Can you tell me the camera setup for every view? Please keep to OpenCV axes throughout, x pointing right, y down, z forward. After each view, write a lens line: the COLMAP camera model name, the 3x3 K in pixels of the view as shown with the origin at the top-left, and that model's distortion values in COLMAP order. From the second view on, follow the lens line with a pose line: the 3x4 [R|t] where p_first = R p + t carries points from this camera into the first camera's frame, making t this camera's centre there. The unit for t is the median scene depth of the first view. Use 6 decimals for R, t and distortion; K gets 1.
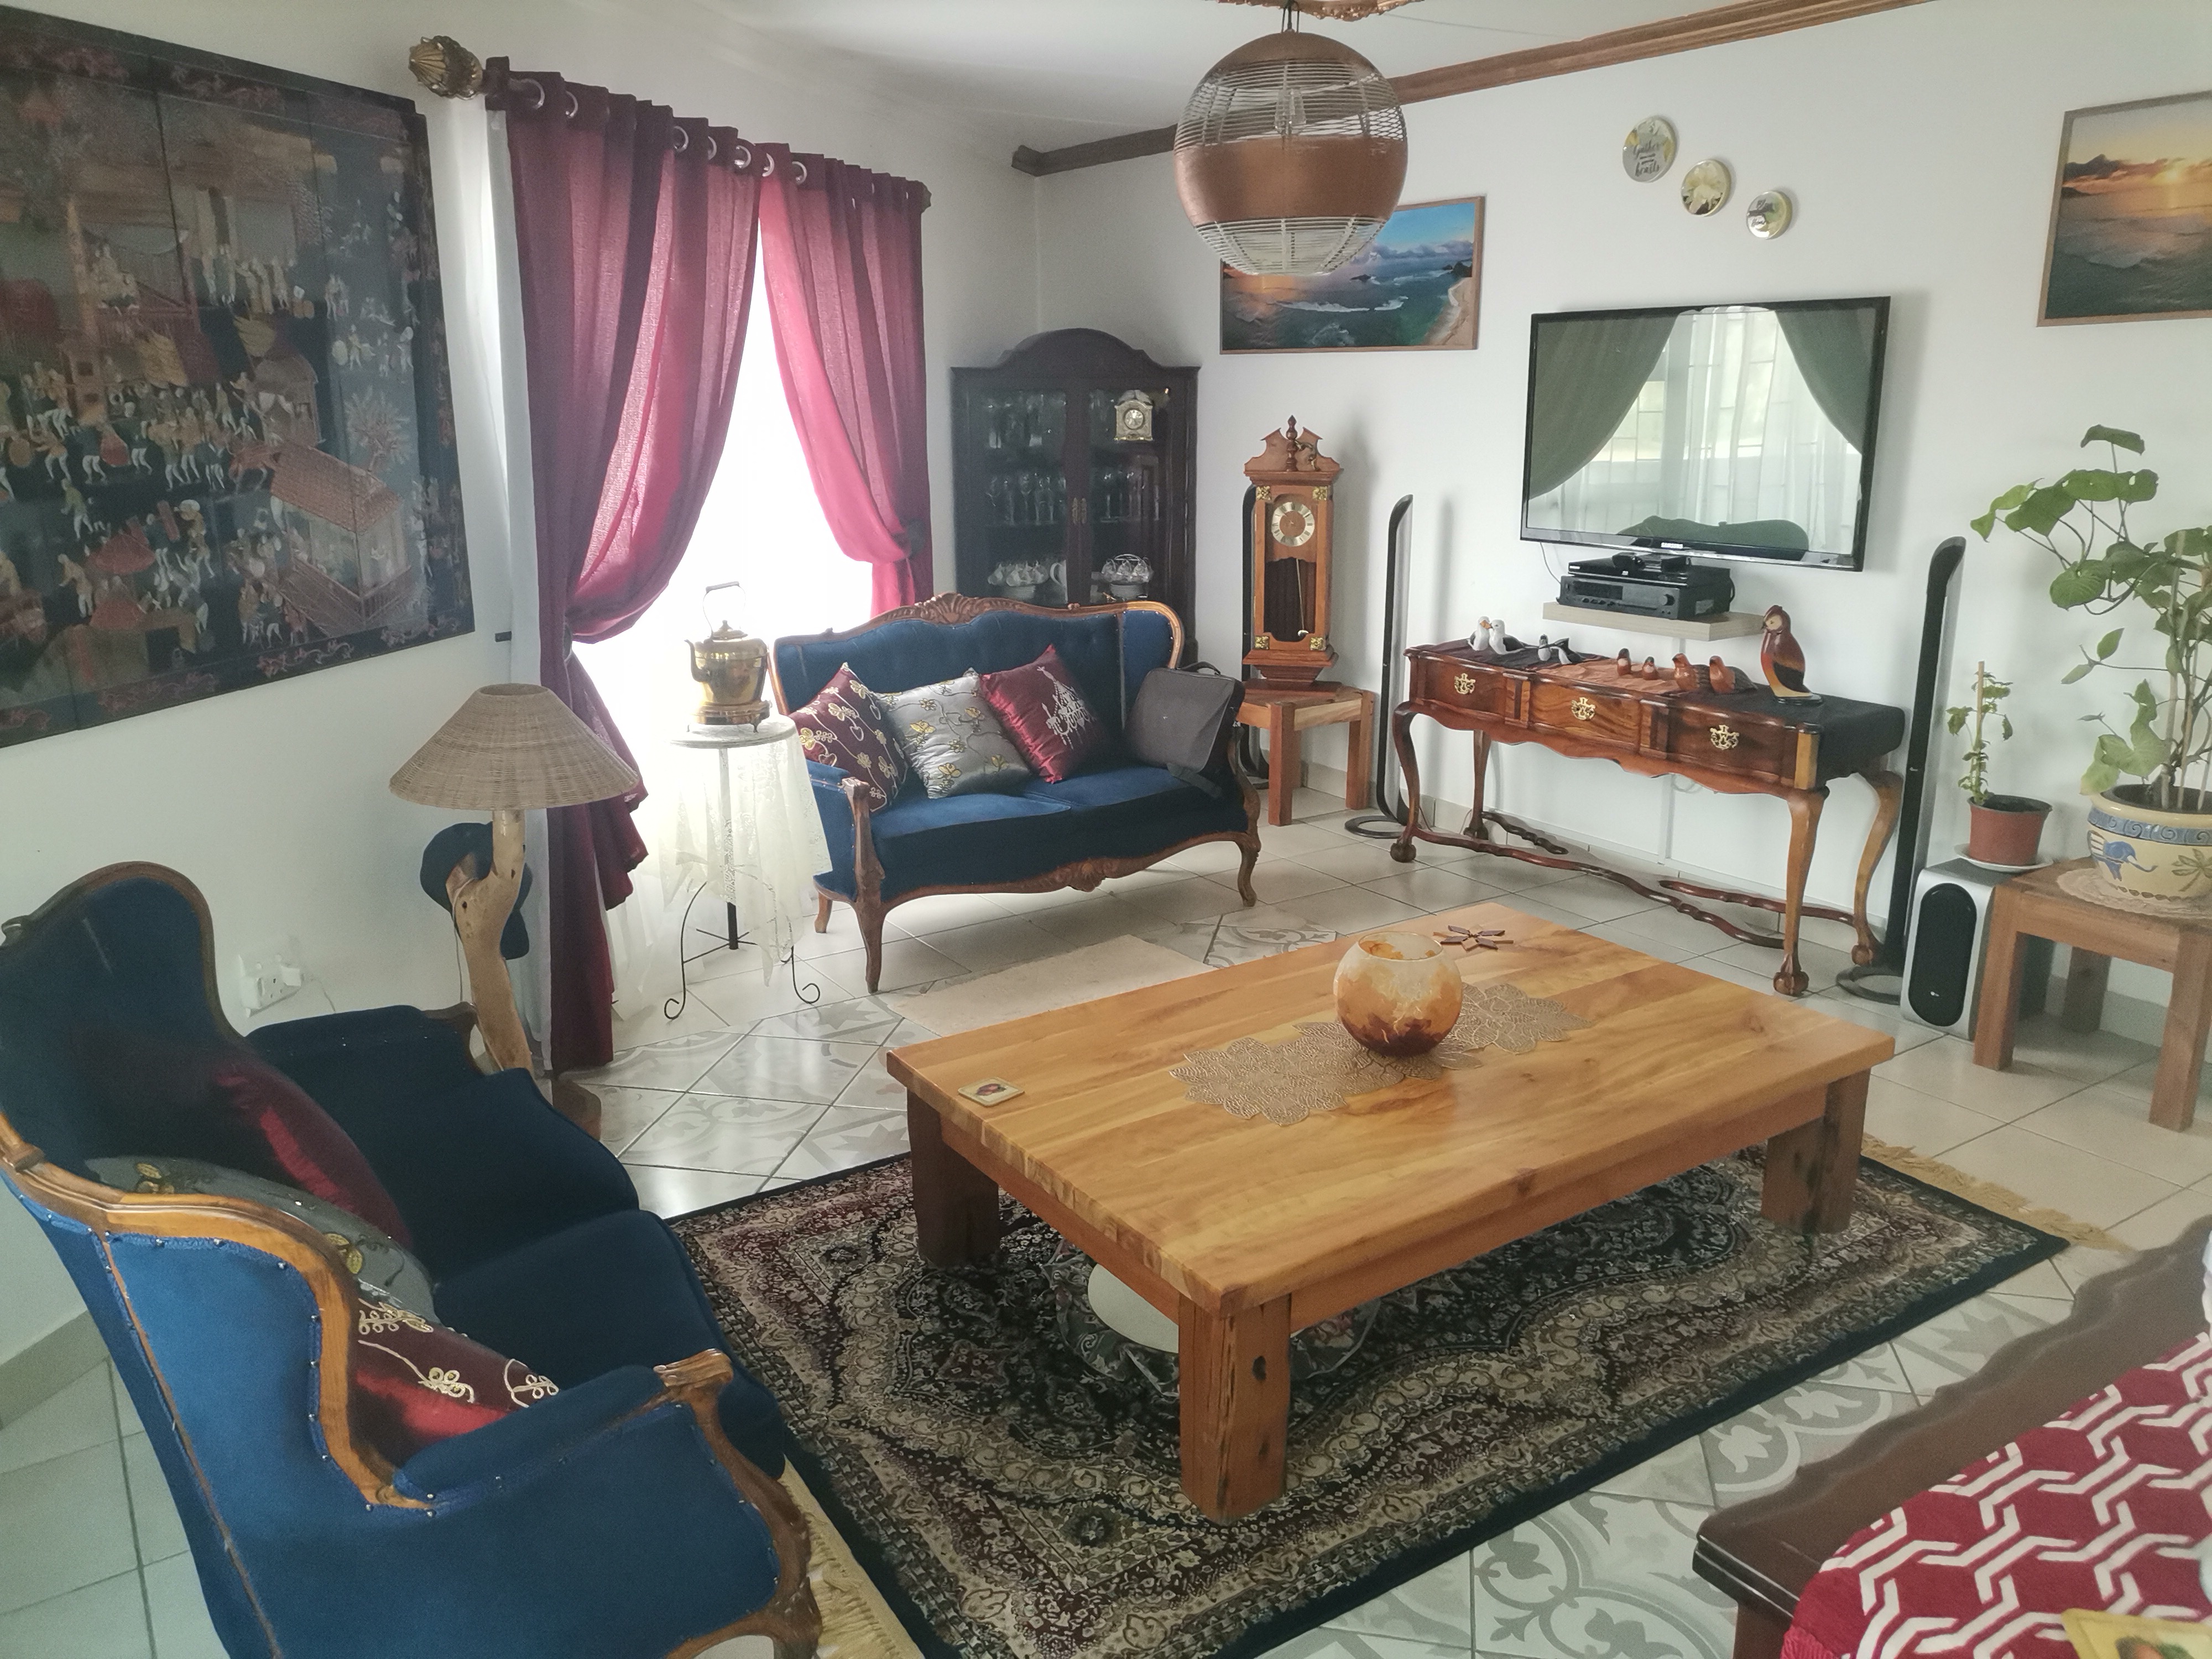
lens RADIAL K [[1680.4, 0, 1091.0], [0, 1680.4, 816.5], [0, 0, 1]] dist [0.023269, 0.003729]
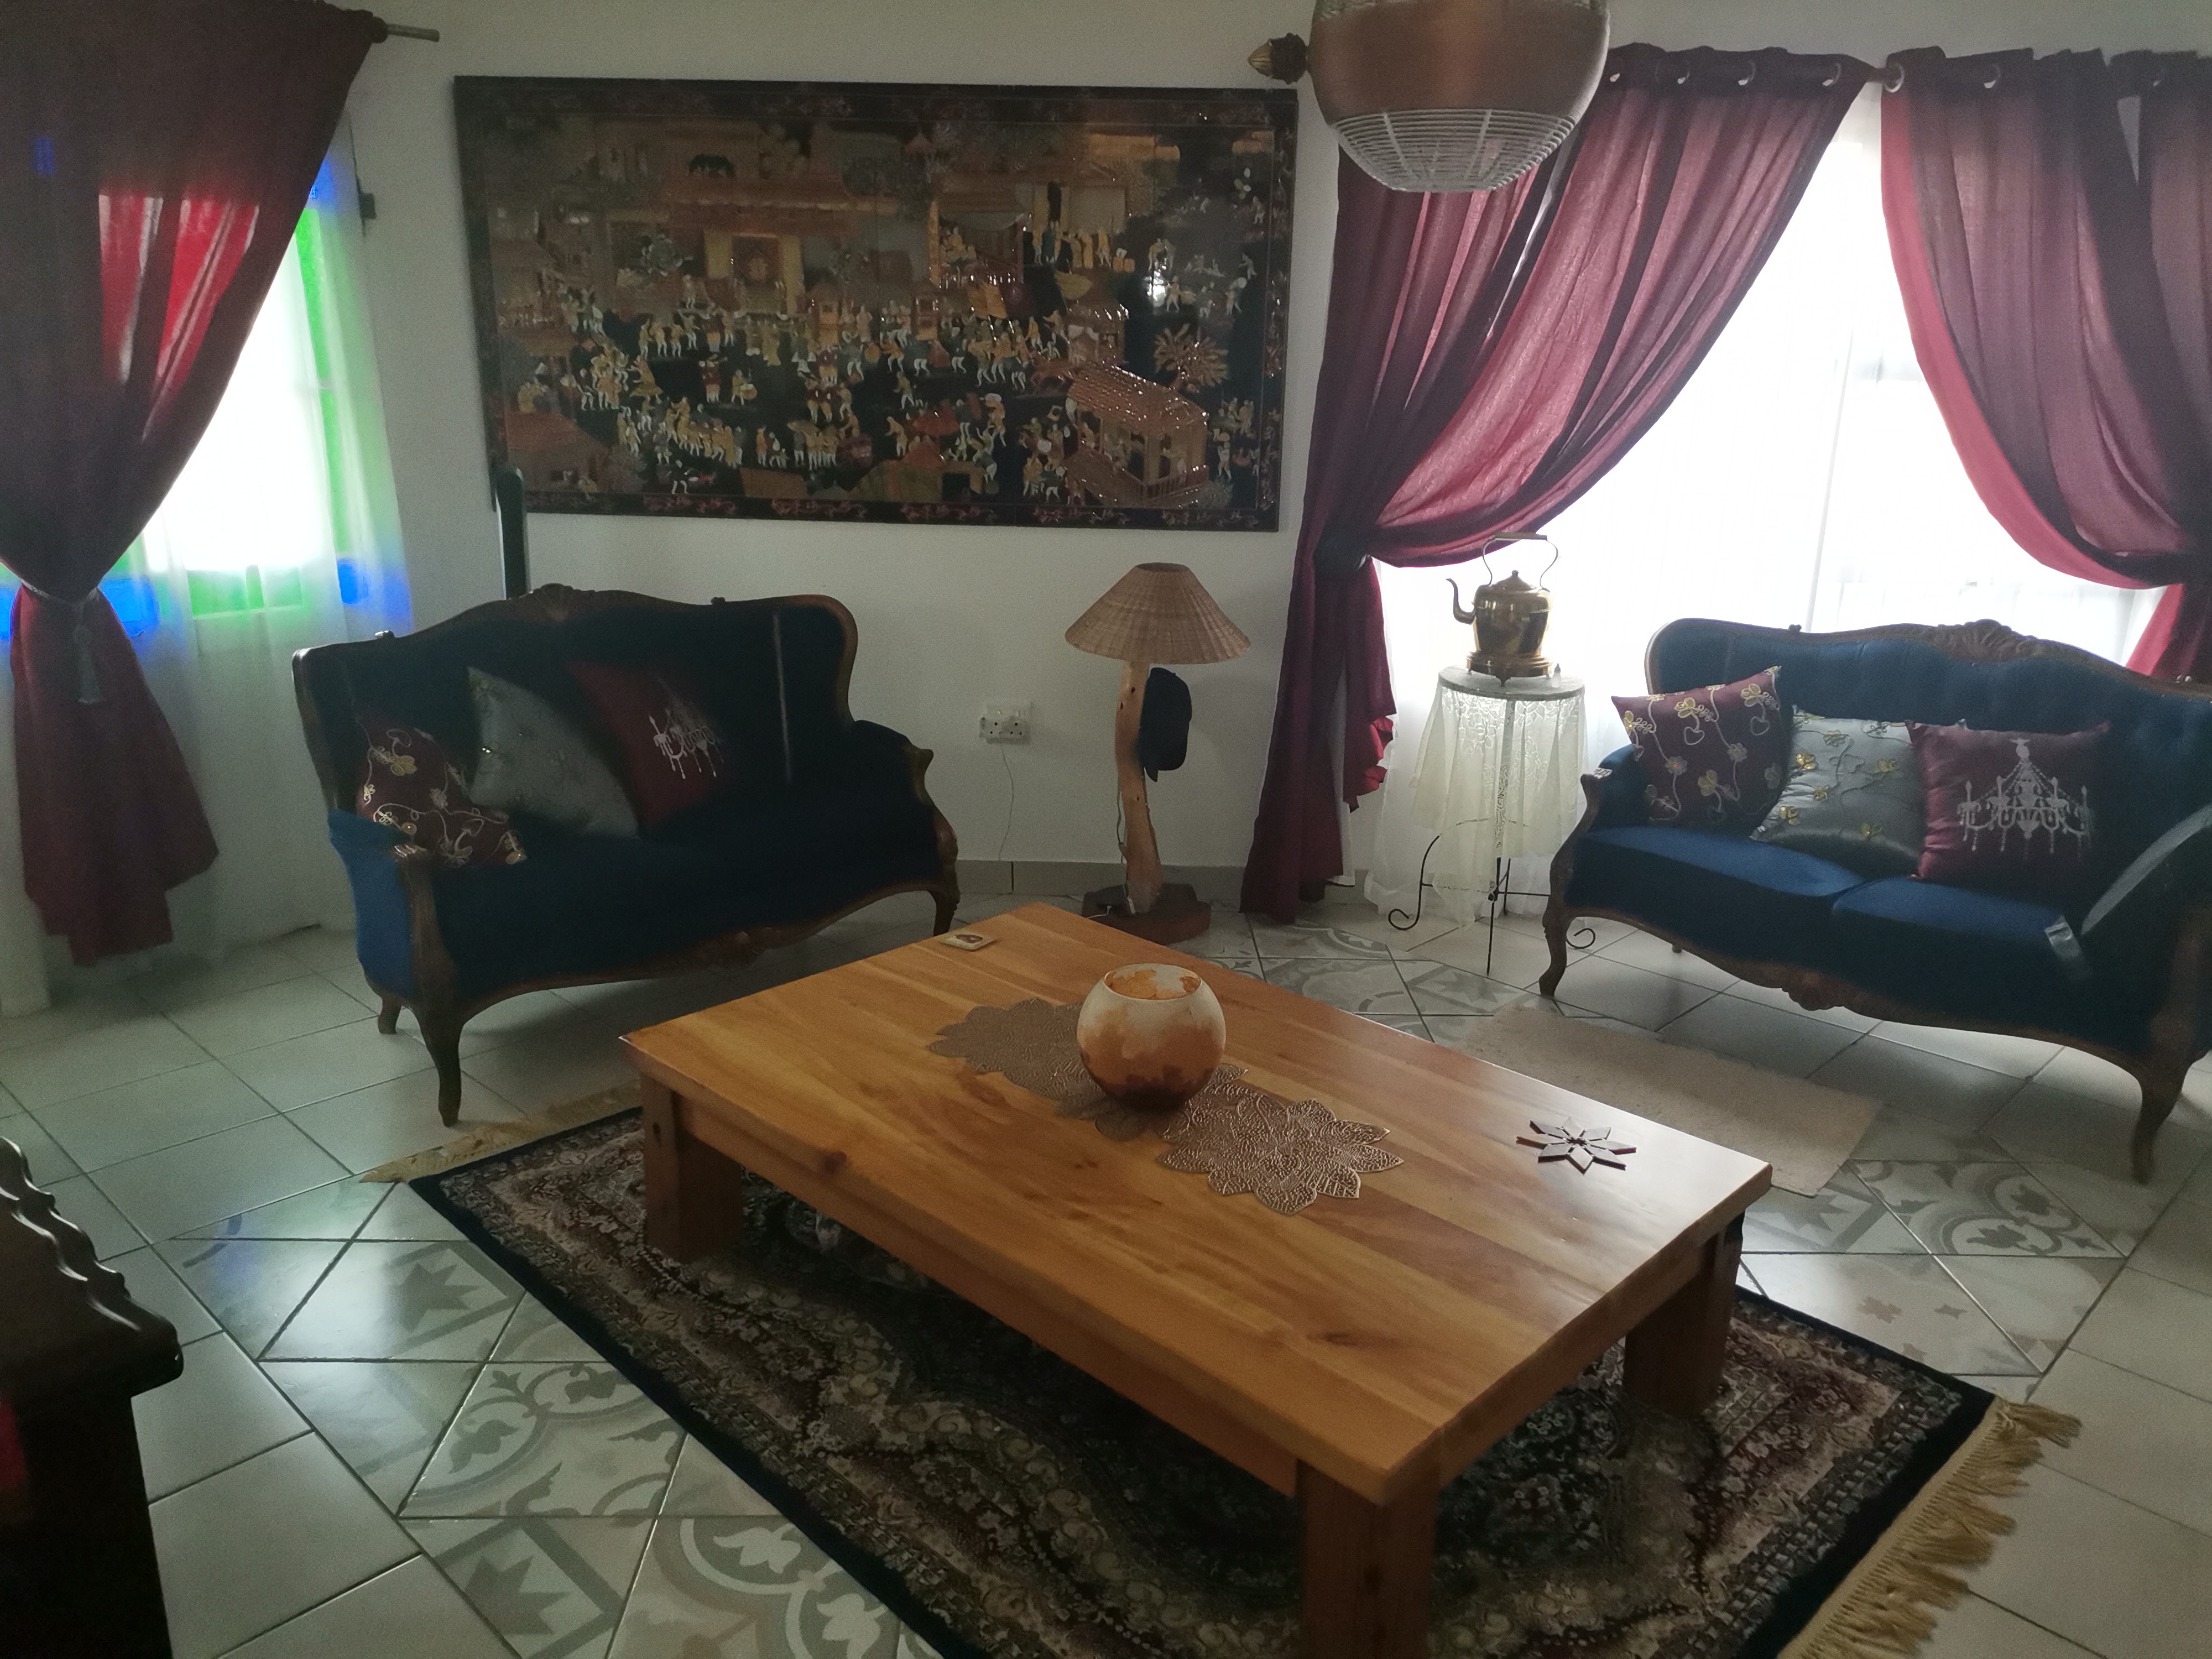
lens RADIAL K [[1624.5, 0, 1053.9], [0, 1624.5, 806.5], [0, 0, 1]] dist [0.034875, -0.001157]
pose [[0.208532, 0.289119, -0.934304, 0.914986], [-0.273302, 0.934475, 0.228172, -0.181001], [0.939053, 0.207766, 0.273885, 0.696289]]
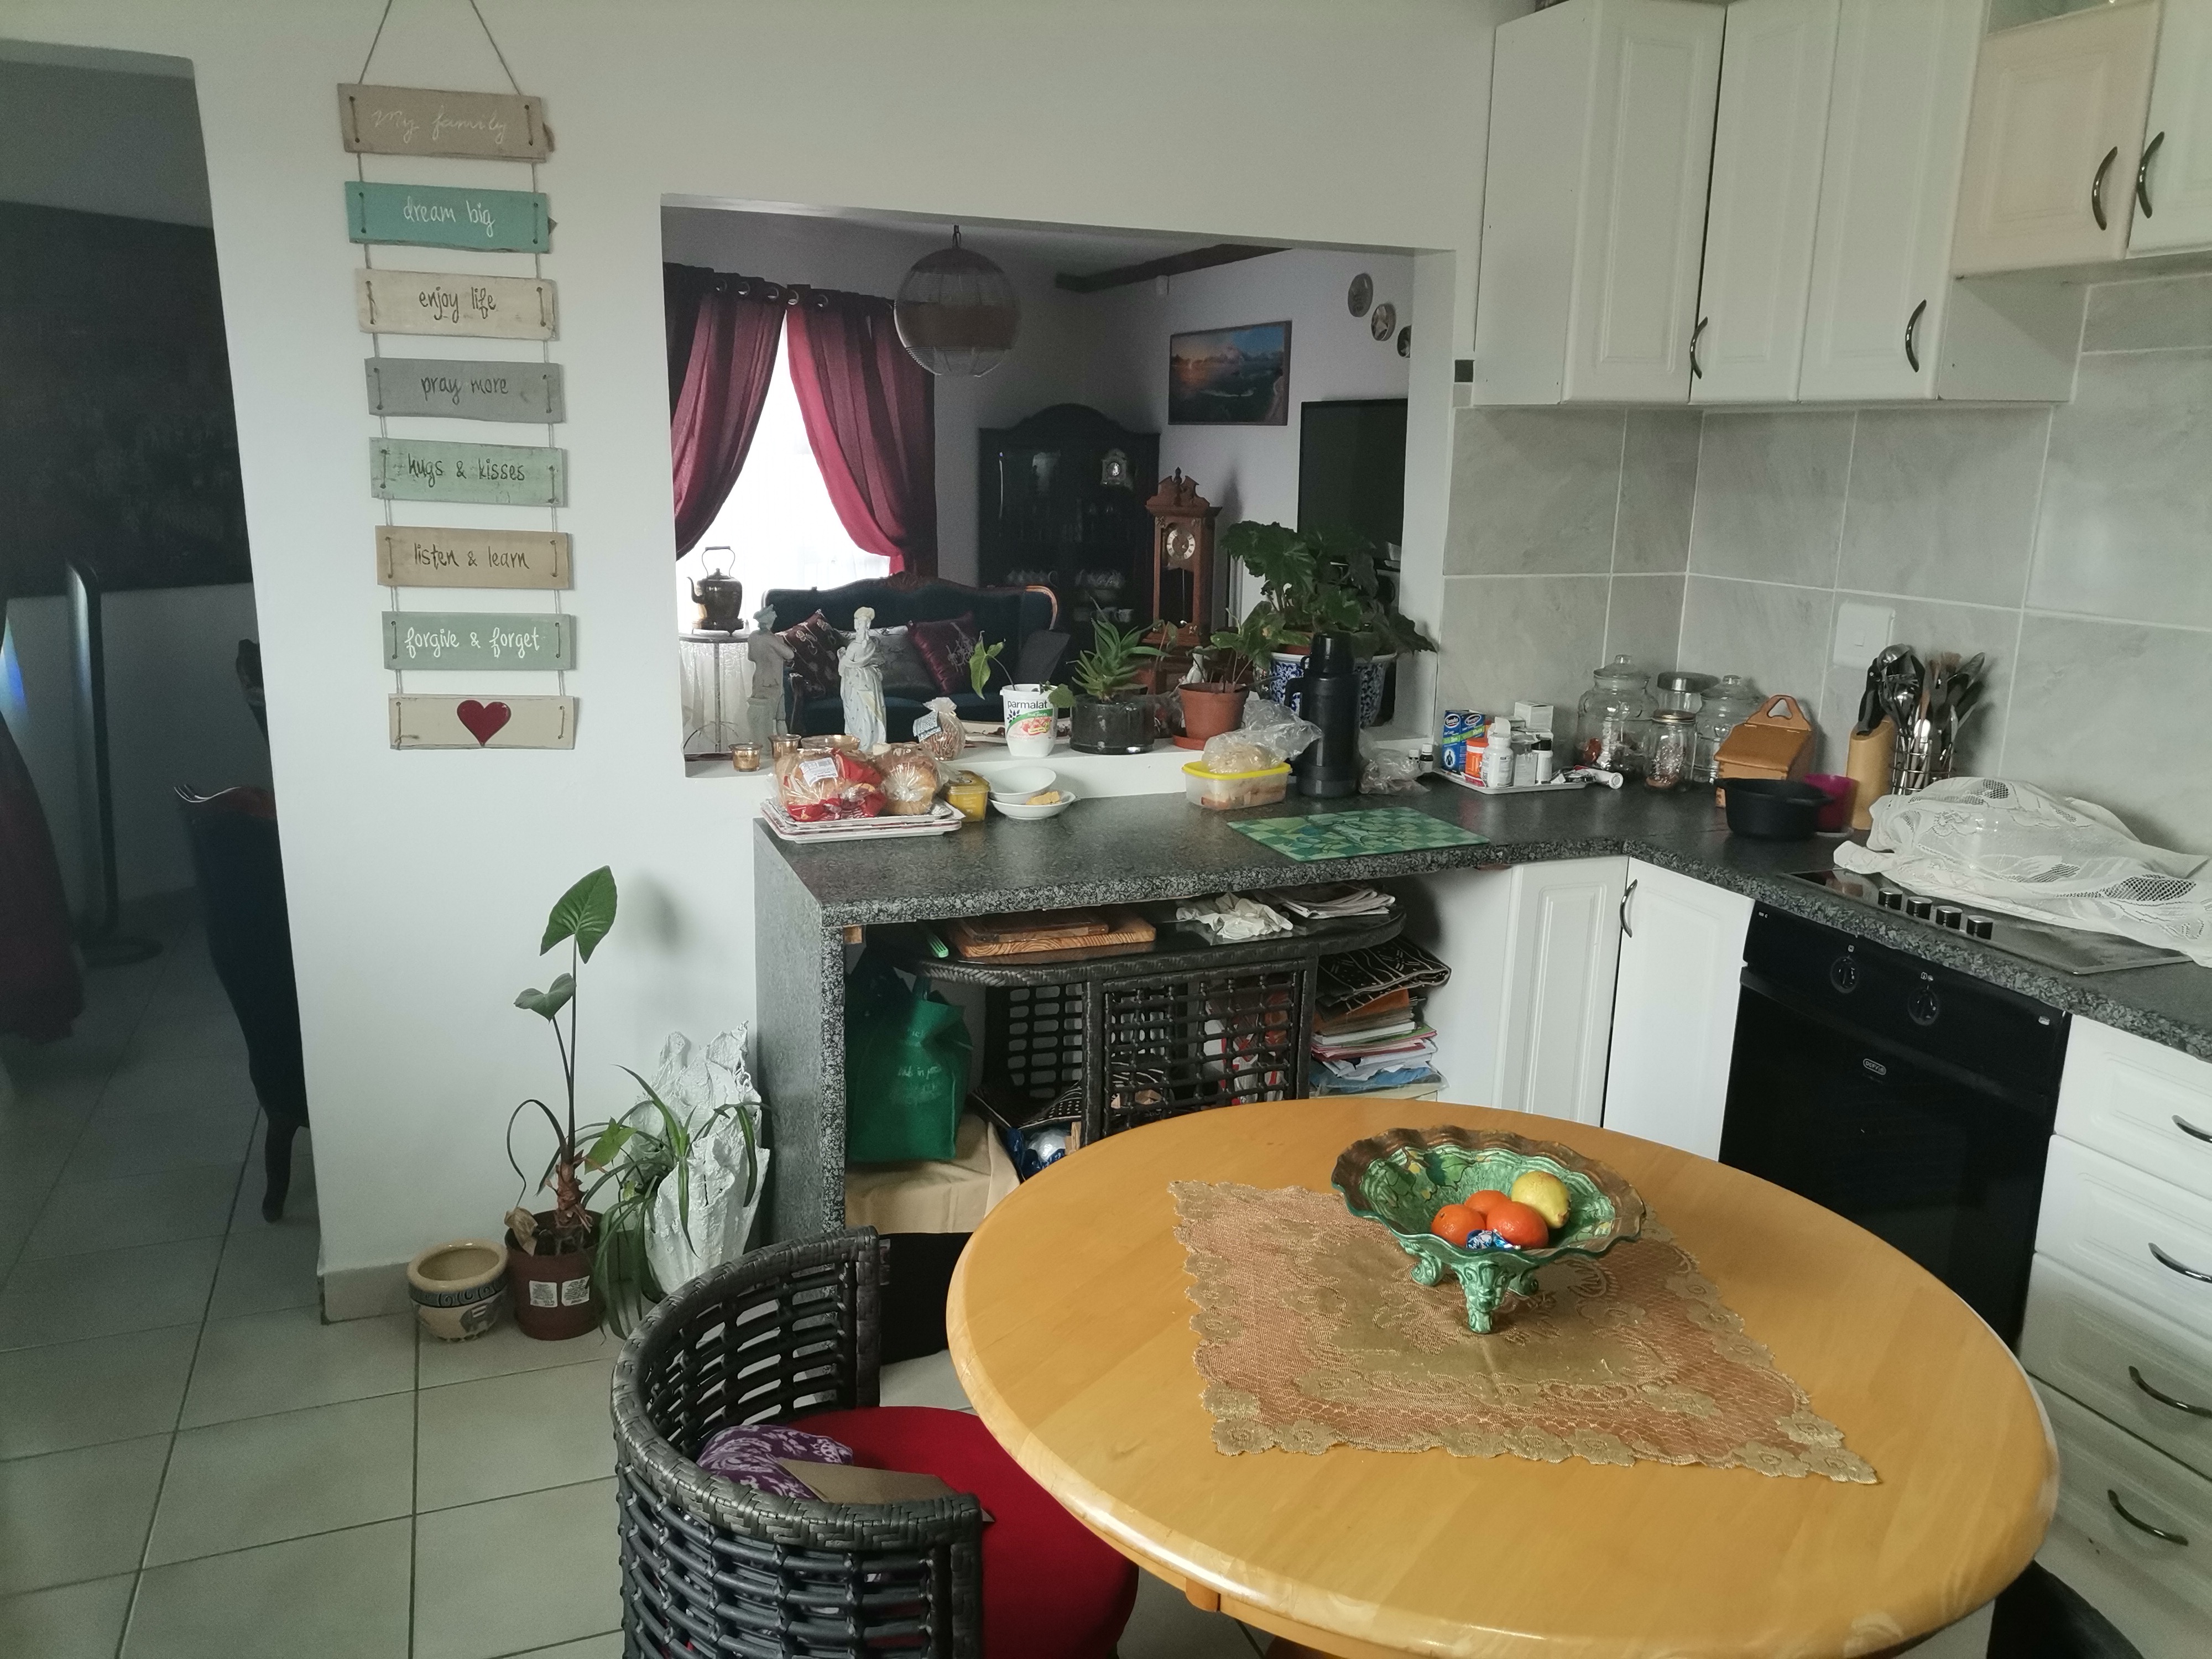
lens RADIAL K [[1680.4, 0, 1091.0], [0, 1680.4, 816.5], [0, 0, 1]] dist [0.023269, 0.003729]
pose [[0.975232, 0.076949, -0.207368, 0.695741], [-0.085382, 0.995834, -0.032013, 0.205179], [0.204041, 0.048925, 0.977739, -0.748785]]
